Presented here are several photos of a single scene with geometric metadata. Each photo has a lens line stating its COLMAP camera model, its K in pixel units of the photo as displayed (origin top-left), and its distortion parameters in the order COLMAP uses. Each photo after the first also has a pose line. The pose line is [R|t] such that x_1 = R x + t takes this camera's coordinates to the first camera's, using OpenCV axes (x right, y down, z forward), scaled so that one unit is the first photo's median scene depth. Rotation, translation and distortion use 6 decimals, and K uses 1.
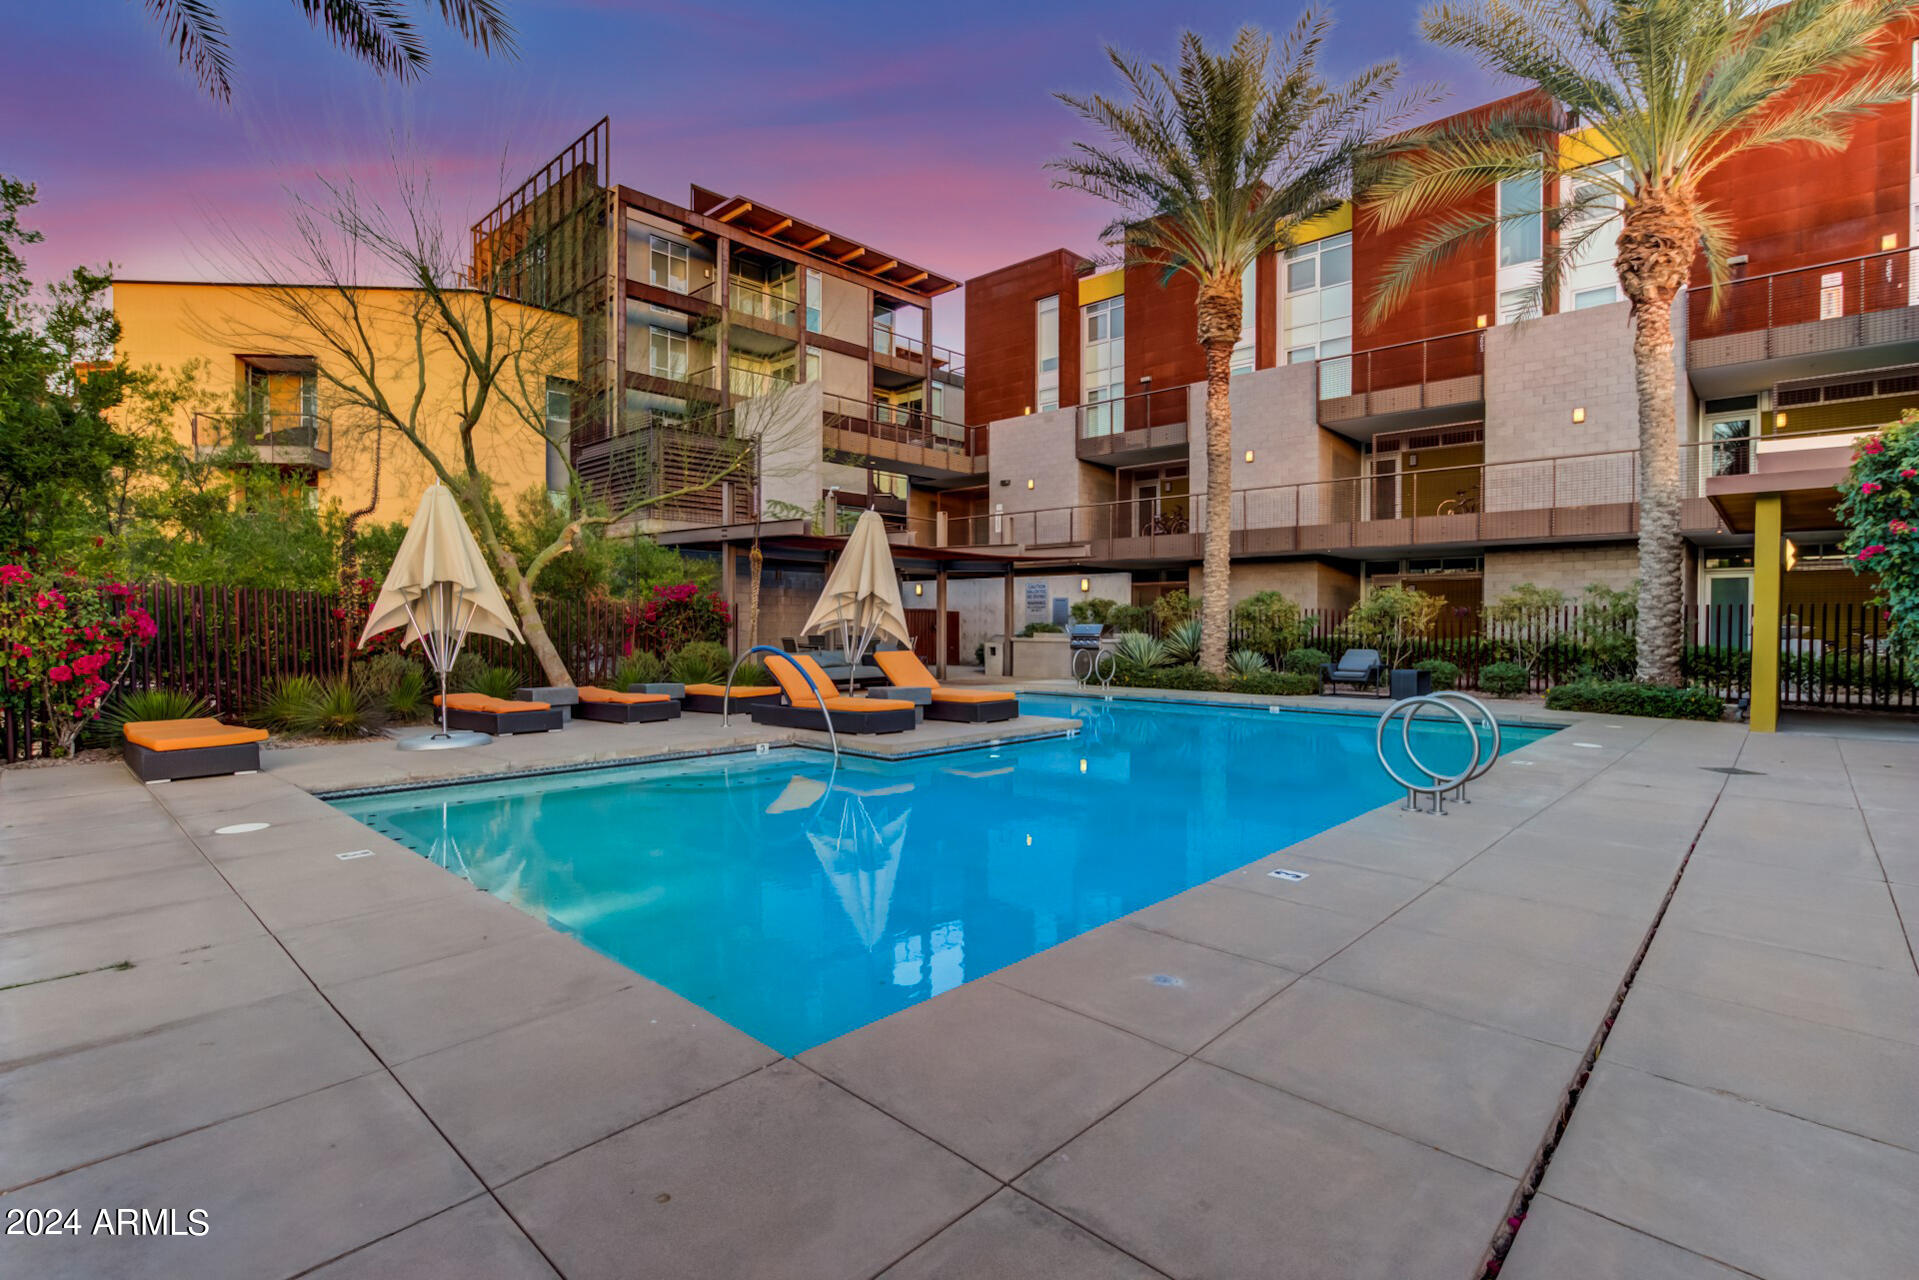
lens RADIAL K [[882.2, 0, 963.8], [0, 882.2, 629.7], [0, 0, 1]] dist [-0.026167, 0.006749]
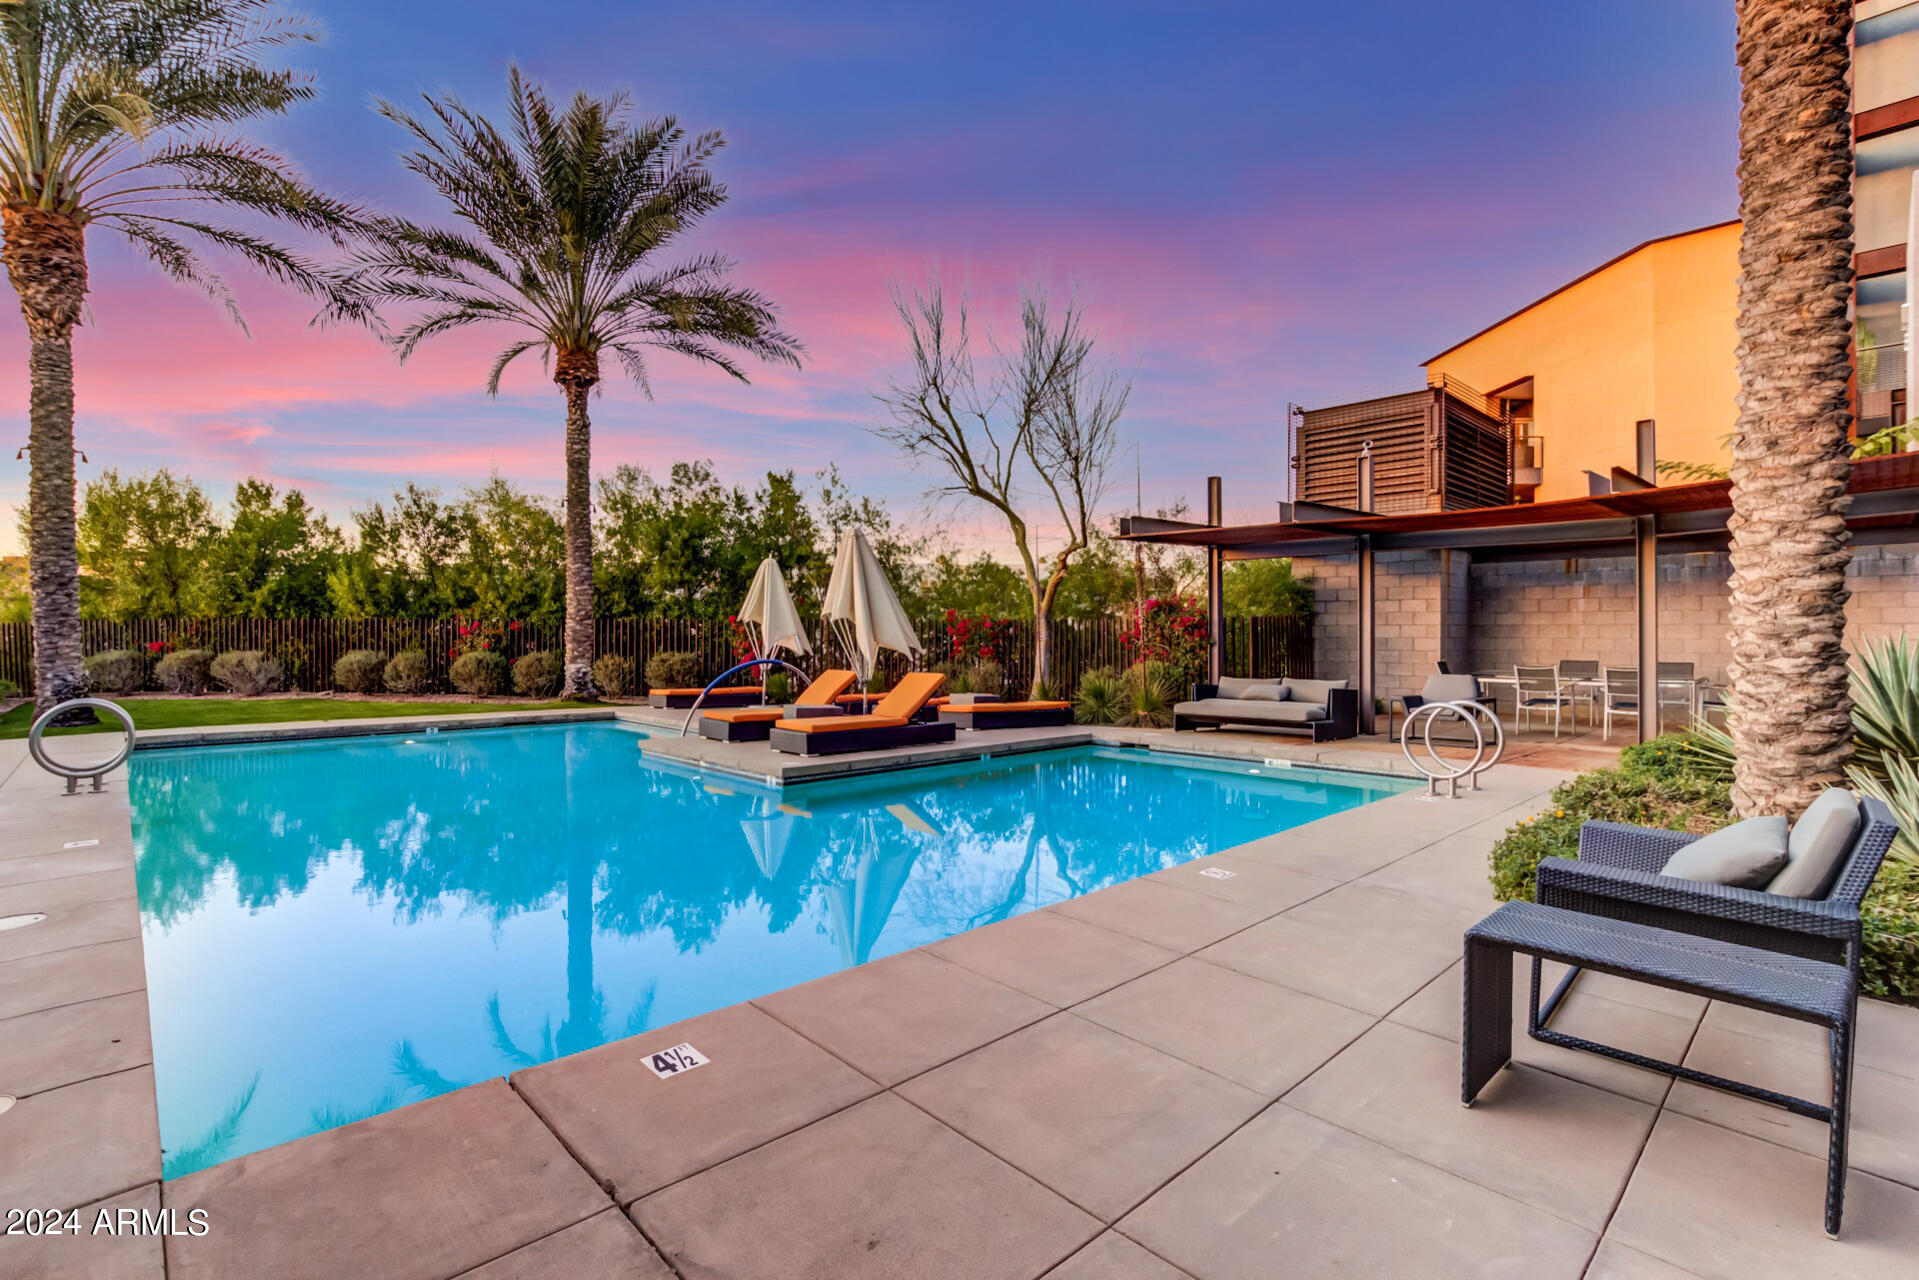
lens RADIAL K [[882.2, 0, 963.8], [0, 882.2, 629.7], [0, 0, 1]] dist [-0.026167, 0.006749]
pose [[-0.052972, -0.007223, -0.998570, 0.237677], [-0.007317, 0.999950, -0.006845, -0.004209], [0.998569, 0.006944, -0.053022, 0.312953]]
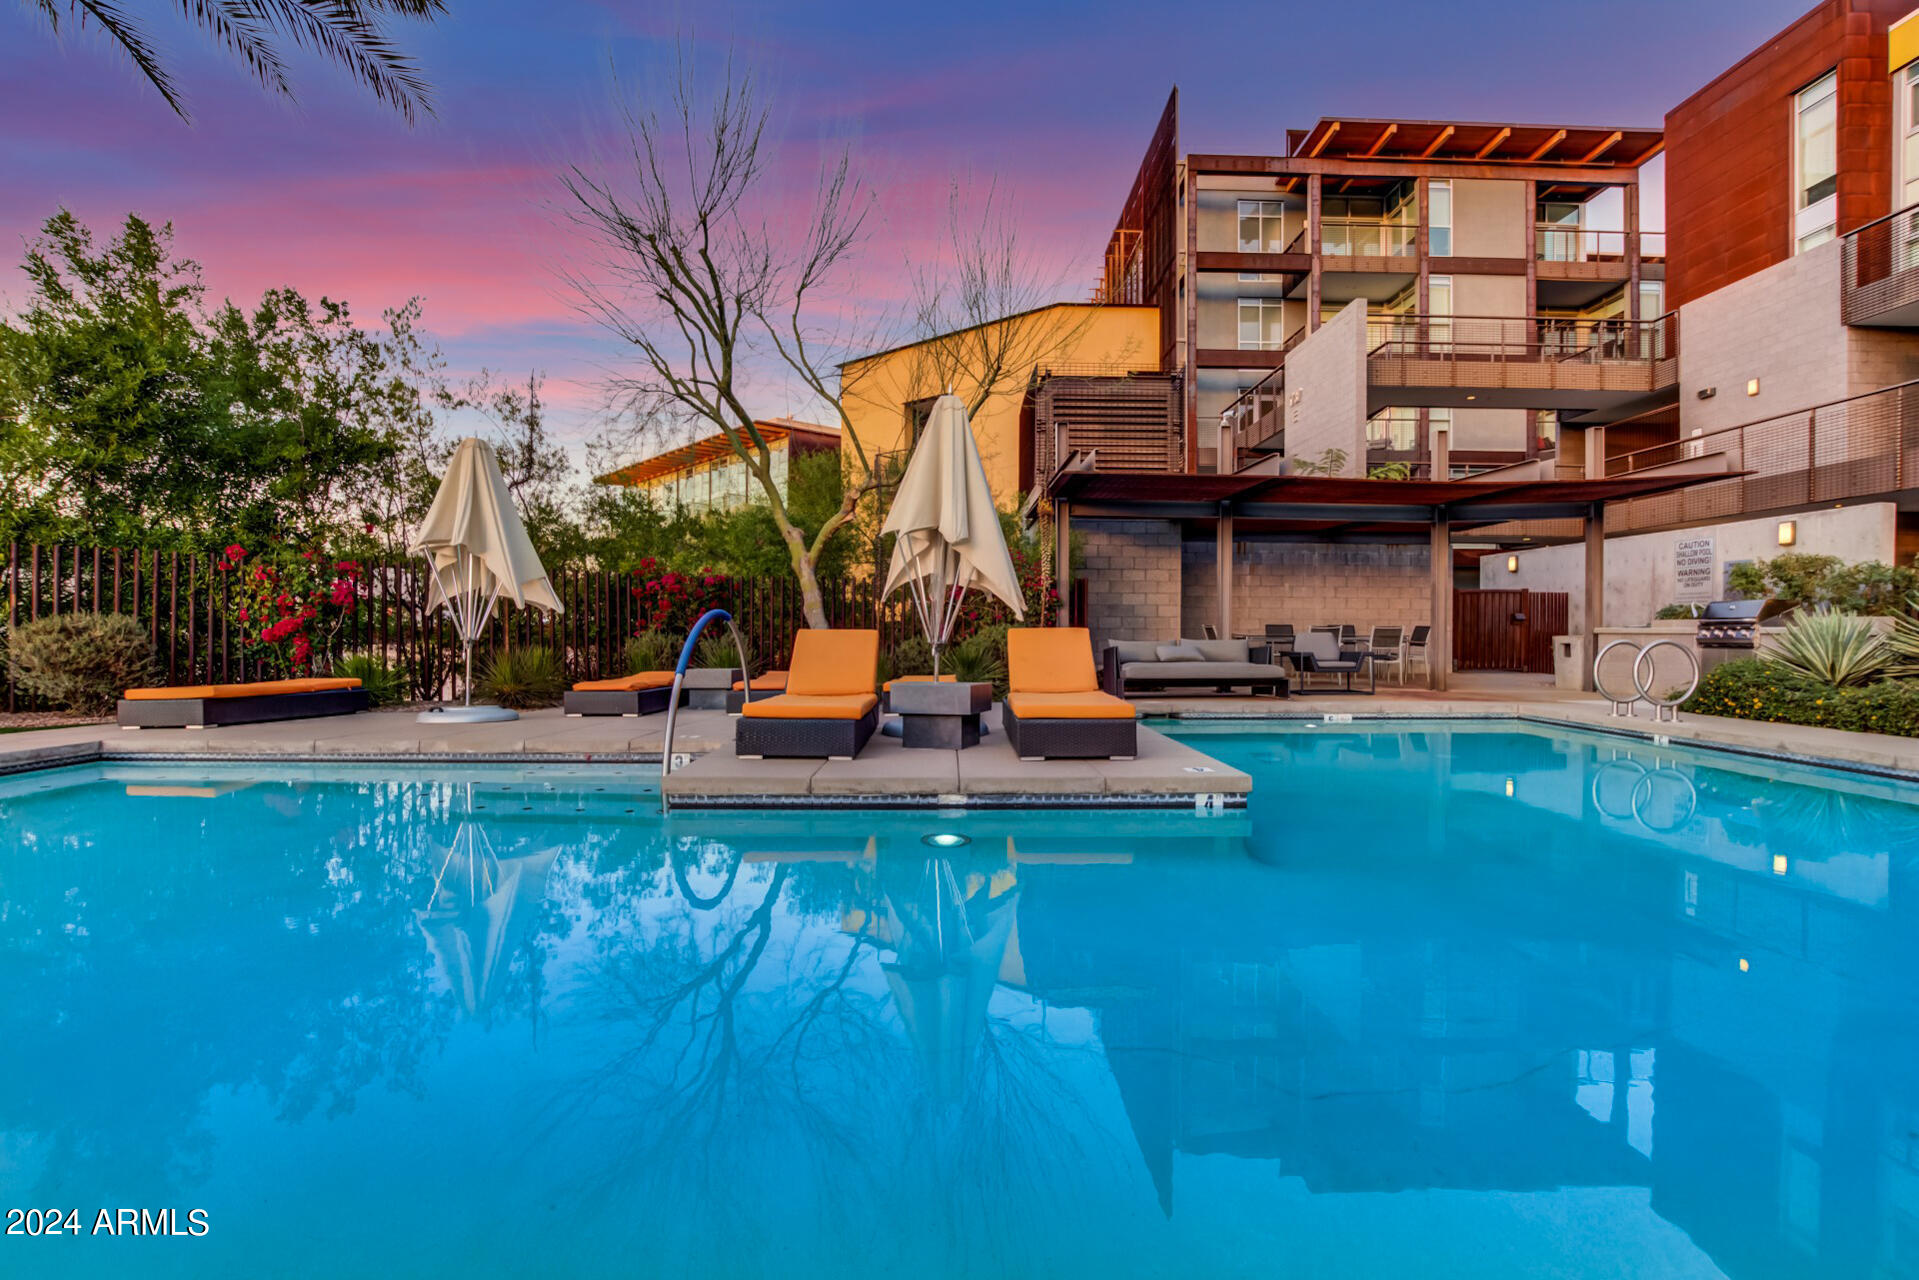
lens RADIAL K [[882.2, 0, 963.8], [0, 882.2, 629.7], [0, 0, 1]] dist [-0.026167, 0.006749]
pose [[0.713421, 0.000687, -0.700735, 0.084245], [-0.005624, 0.999973, -0.004745, 0.008130], [0.700713, 0.007326, 0.713406, 0.145150]]
